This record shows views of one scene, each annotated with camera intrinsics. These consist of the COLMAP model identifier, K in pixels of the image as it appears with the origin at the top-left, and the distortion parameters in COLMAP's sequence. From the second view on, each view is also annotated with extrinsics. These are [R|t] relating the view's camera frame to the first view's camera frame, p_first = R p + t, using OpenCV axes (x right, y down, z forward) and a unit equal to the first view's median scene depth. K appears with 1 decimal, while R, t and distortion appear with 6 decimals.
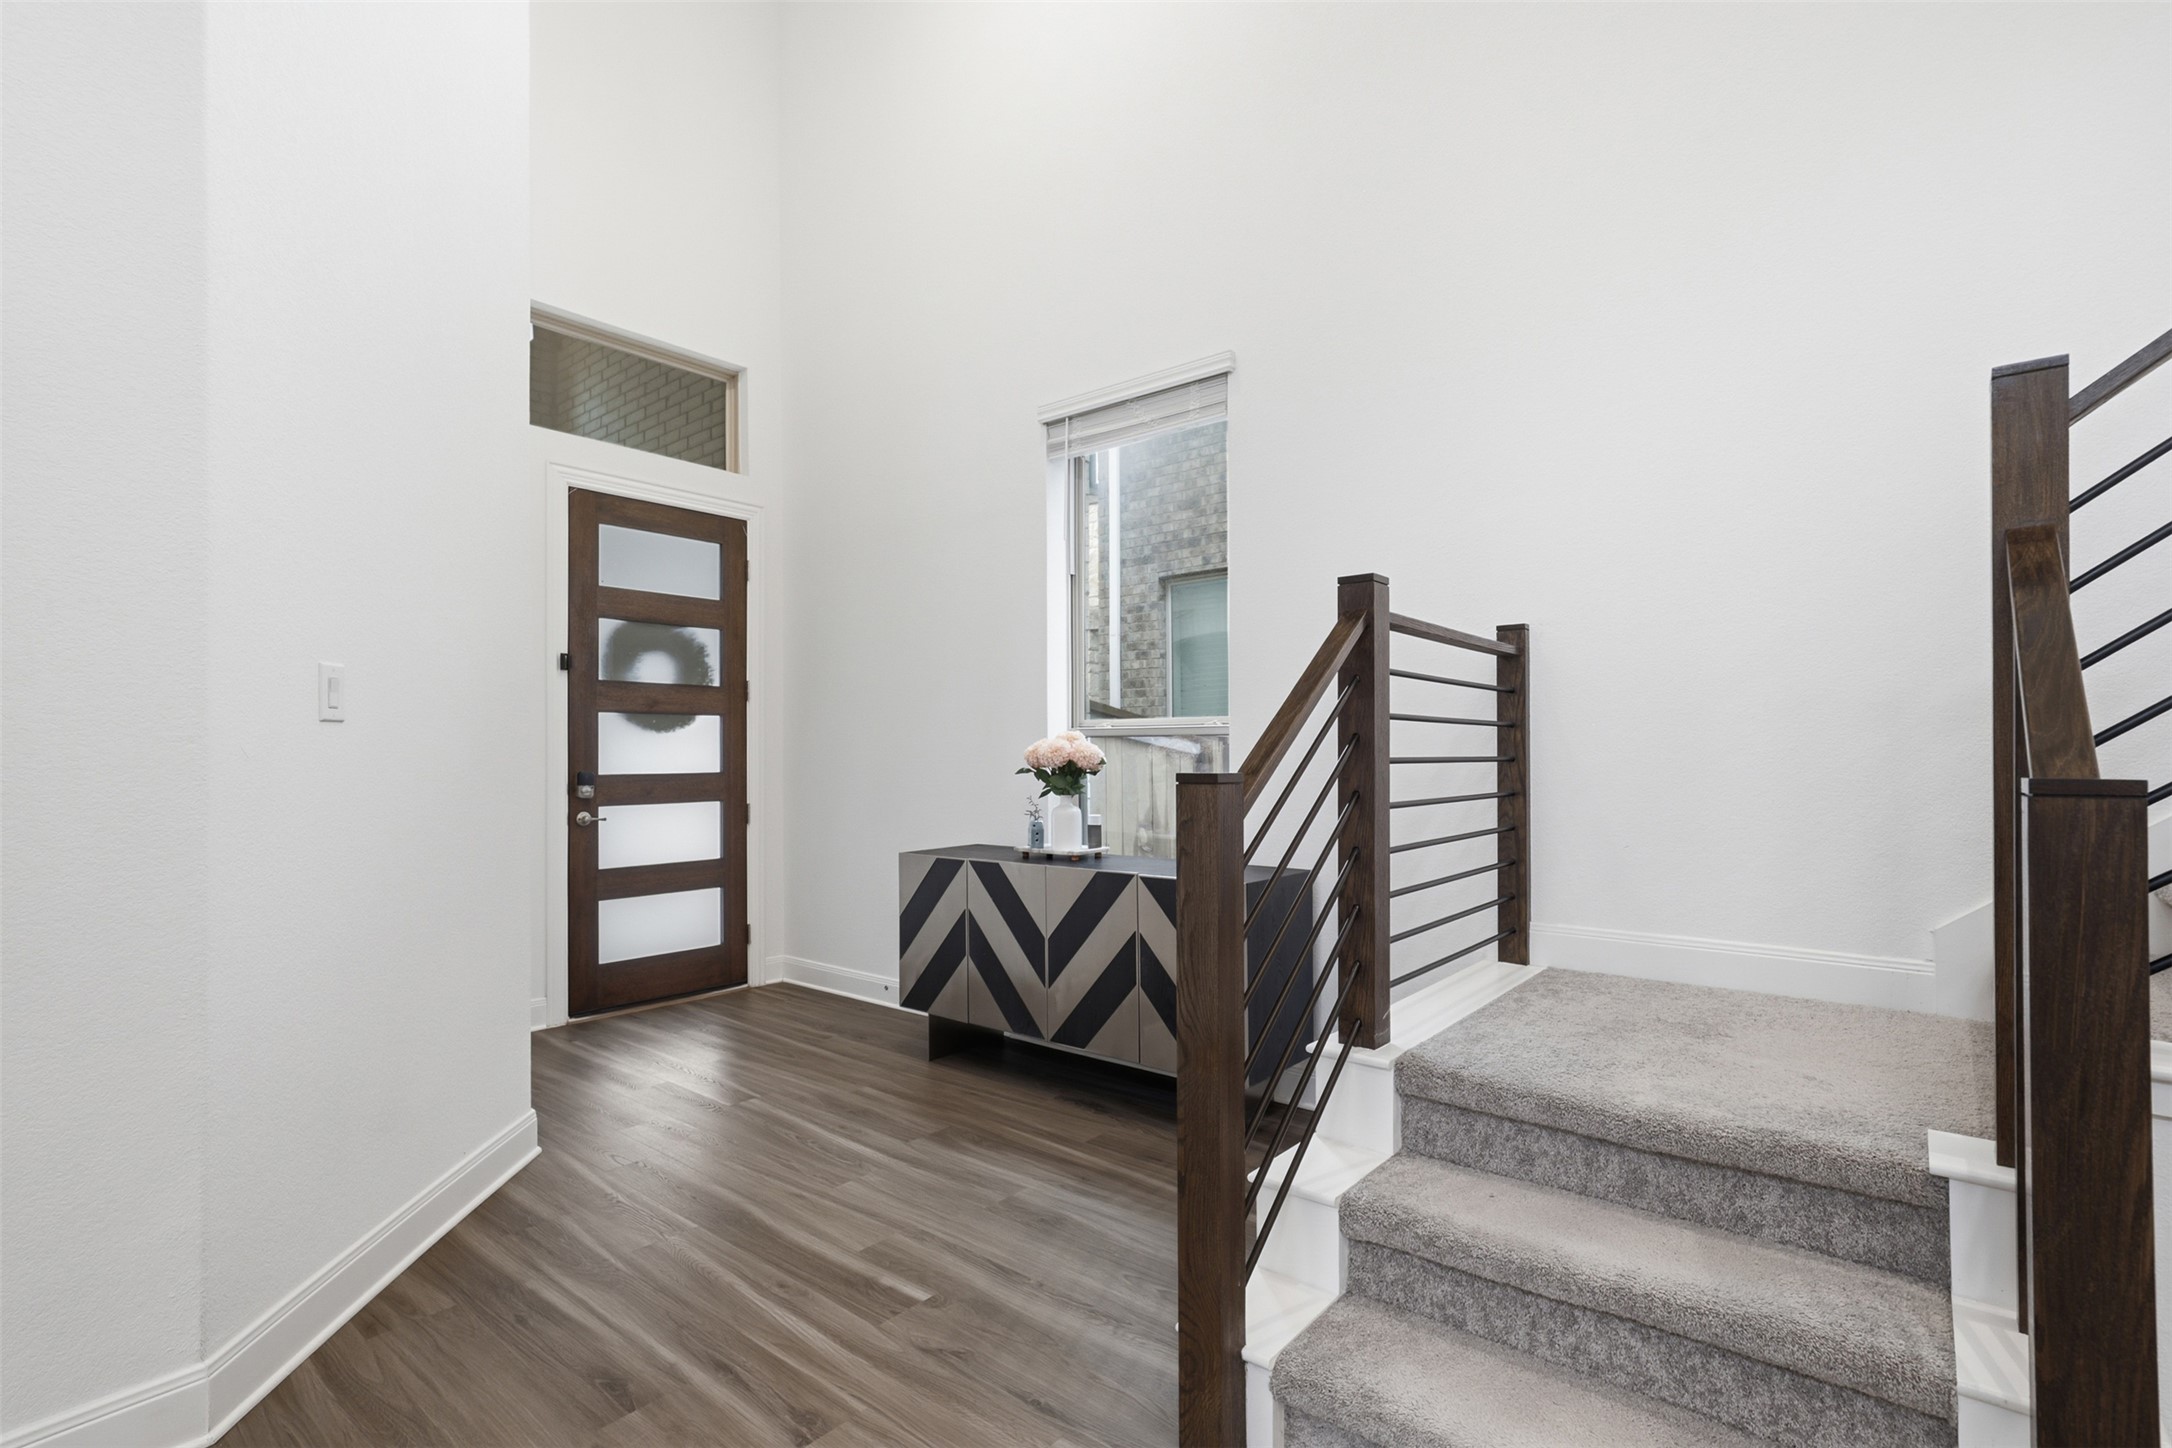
lens RADIAL K [[997.6, 0, 1077.7], [0, 997.6, 761.8], [0, 0, 1]] dist [-0.001541, 0.000413]
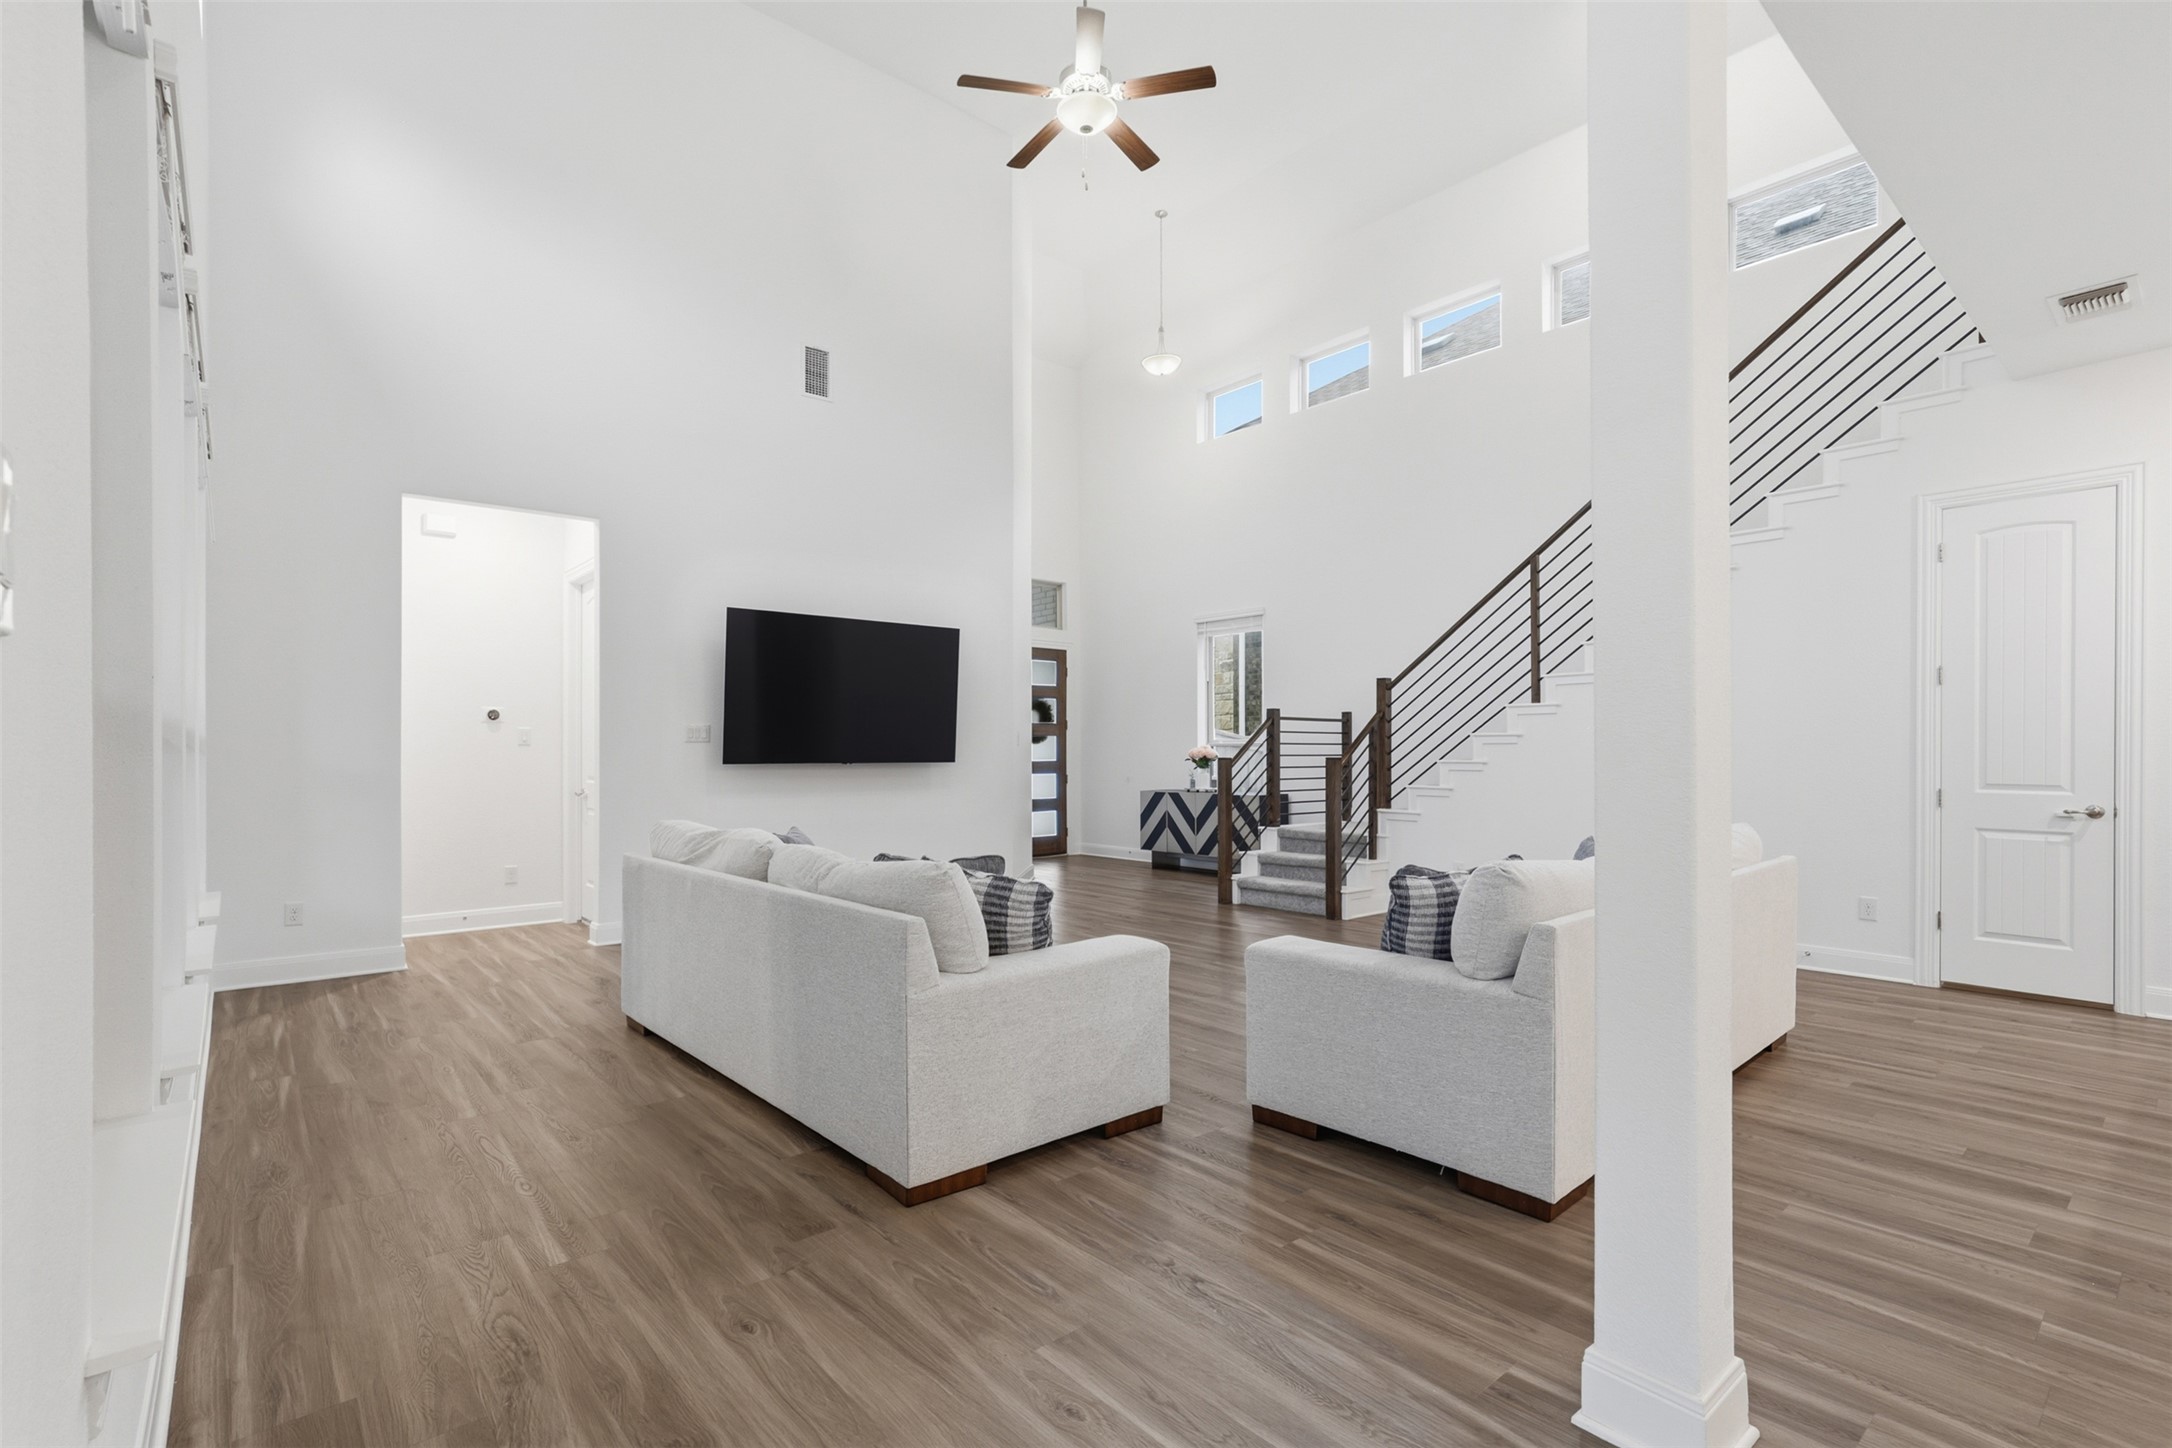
lens RADIAL K [[997.6, 0, 1077.7], [0, 997.6, 761.8], [0, 0, 1]] dist [-0.001541, 0.000413]
pose [[0.984529, 0.000568, -0.175221, 0.115747], [0.000502, 0.999982, 0.006062, -0.000849], [0.175221, -0.006056, 0.984510, -1.576789]]
